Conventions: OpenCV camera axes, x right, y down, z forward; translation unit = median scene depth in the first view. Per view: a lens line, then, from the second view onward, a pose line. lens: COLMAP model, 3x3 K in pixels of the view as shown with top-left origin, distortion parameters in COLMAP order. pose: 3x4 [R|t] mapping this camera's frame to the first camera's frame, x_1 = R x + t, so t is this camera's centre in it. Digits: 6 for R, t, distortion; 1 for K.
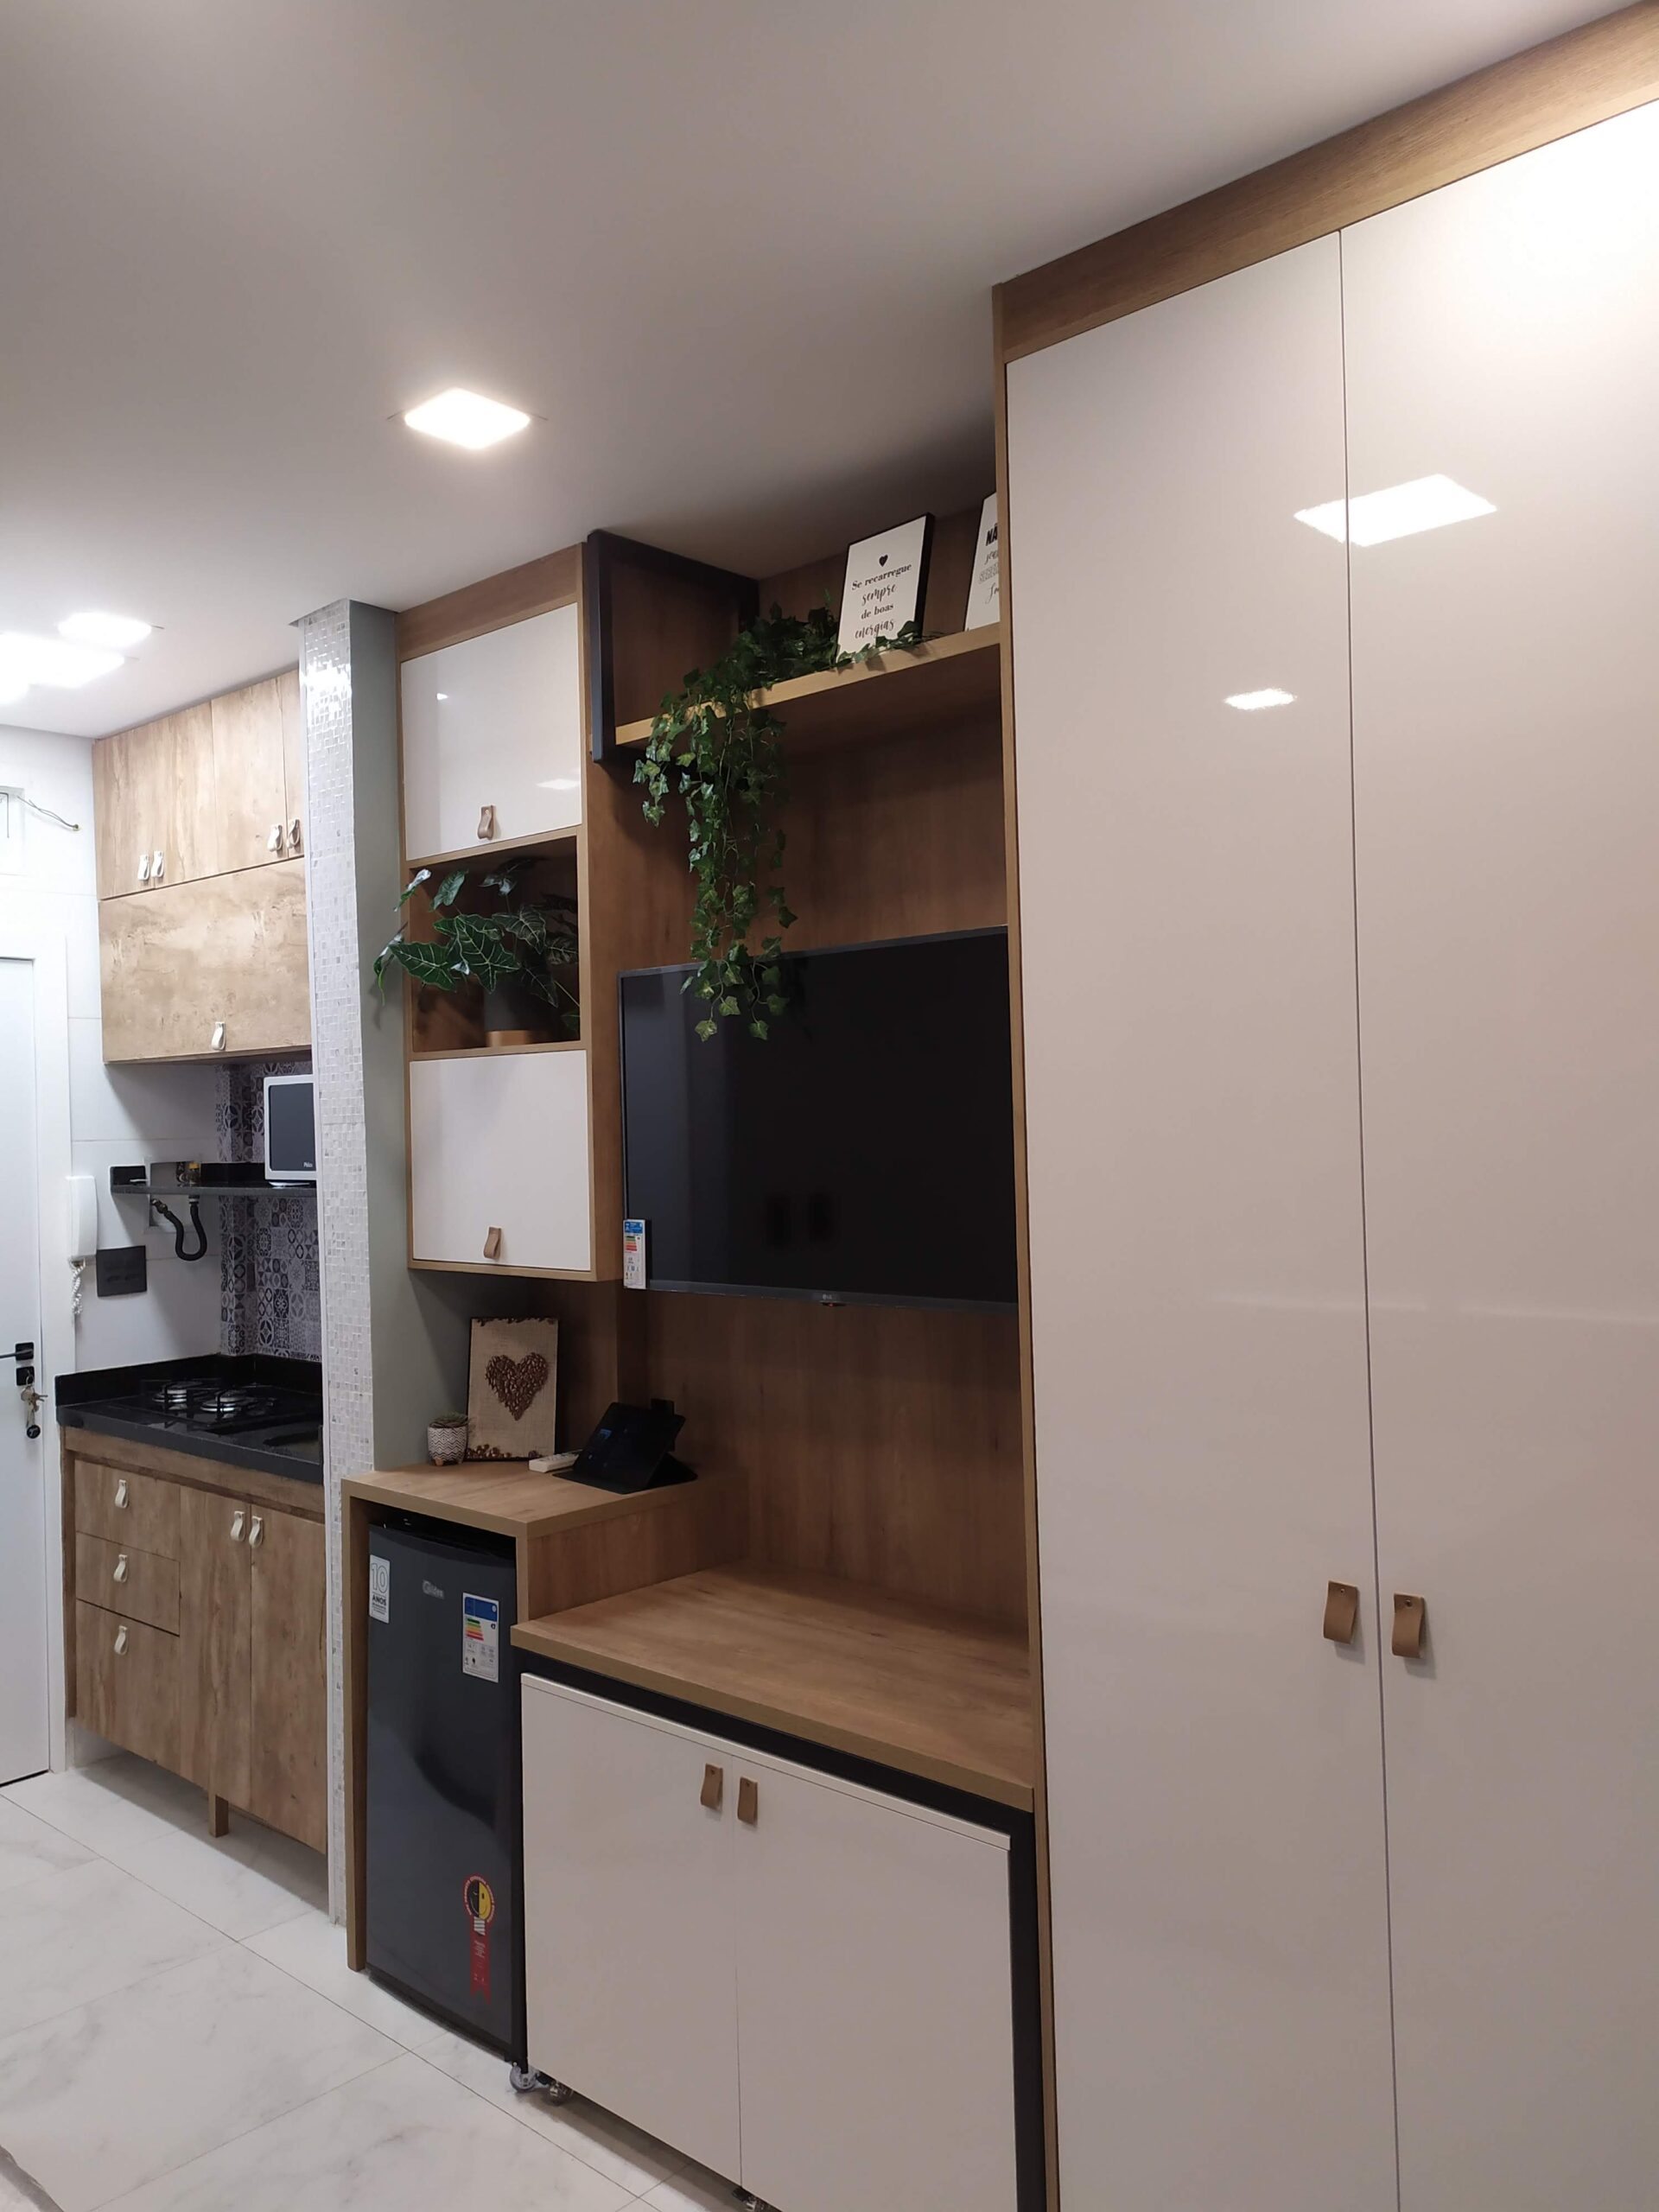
lens RADIAL K [[1675.7, 0, 823.0], [0, 1675.7, 1119.2], [0, 0, 1]] dist [0.065395, -0.013915]
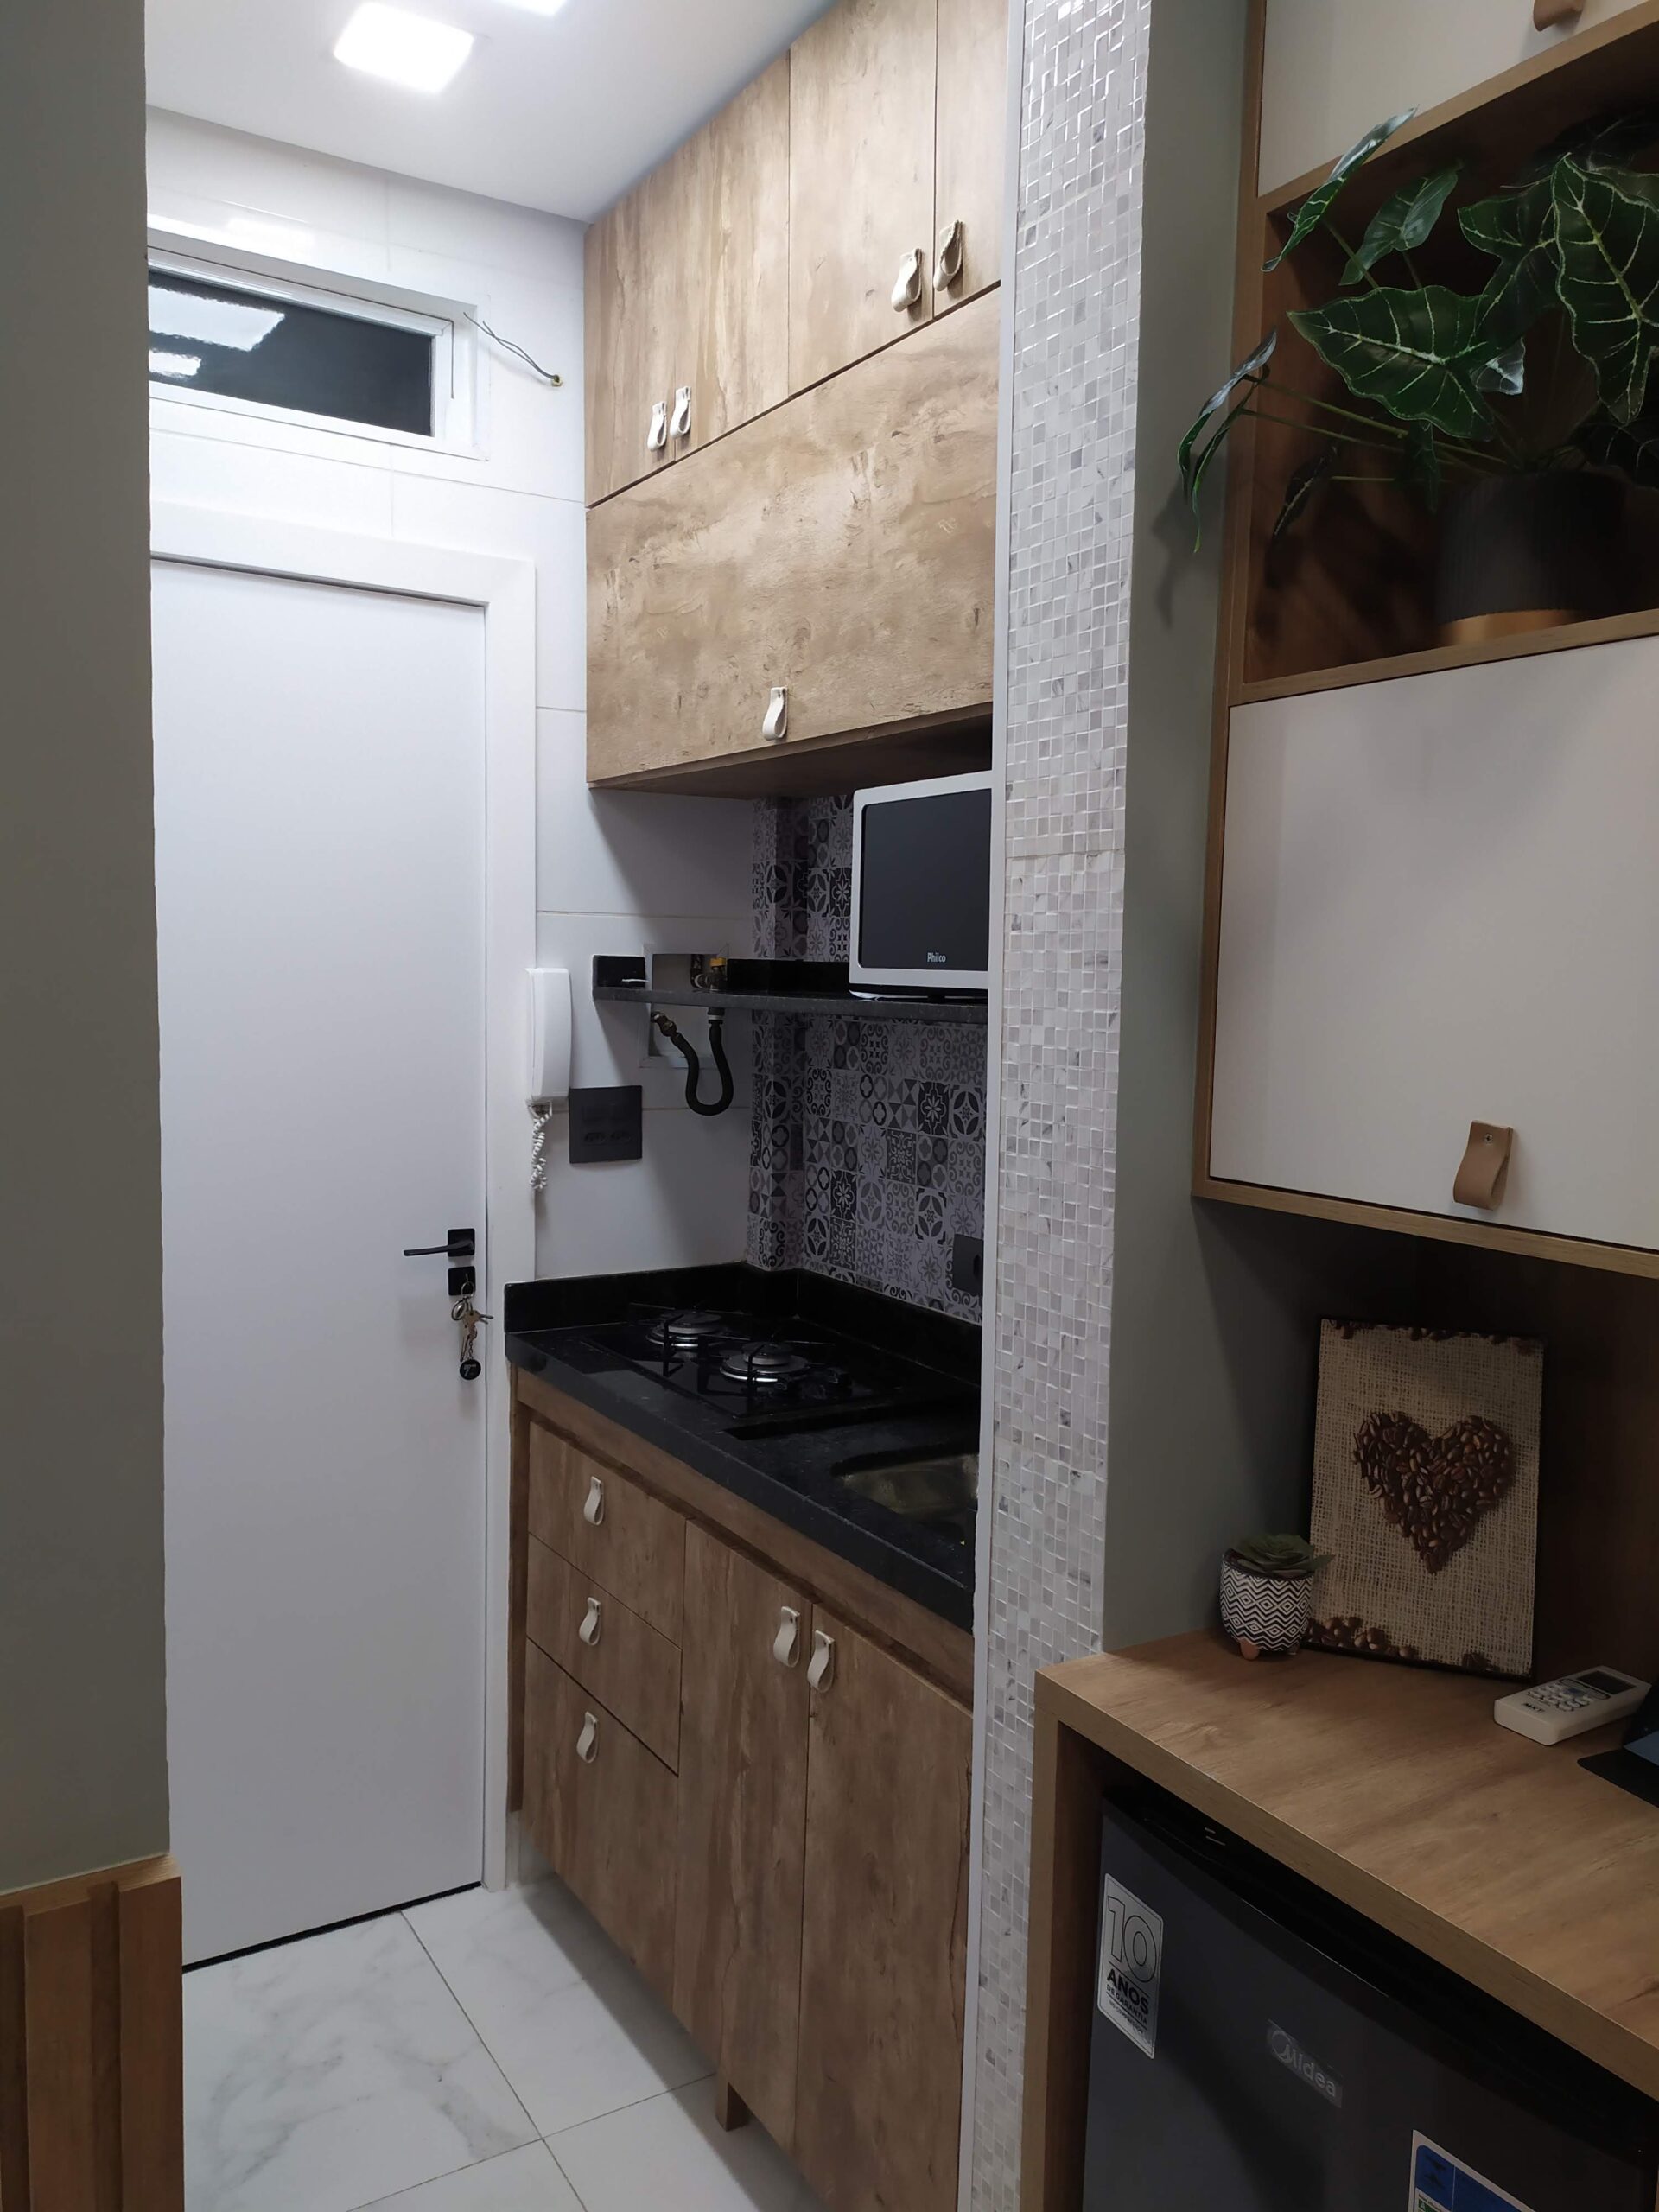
lens RADIAL K [[1675.7, 0, 826.4], [0, 1675.7, 1112.8], [0, 0, 1]] dist [0.065395, -0.013915]
pose [[0.961213, 0.065548, -0.267904, -0.194446], [-0.041110, 0.994548, 0.095836, 0.025819], [0.272725, -0.081105, 0.958667, 0.490498]]
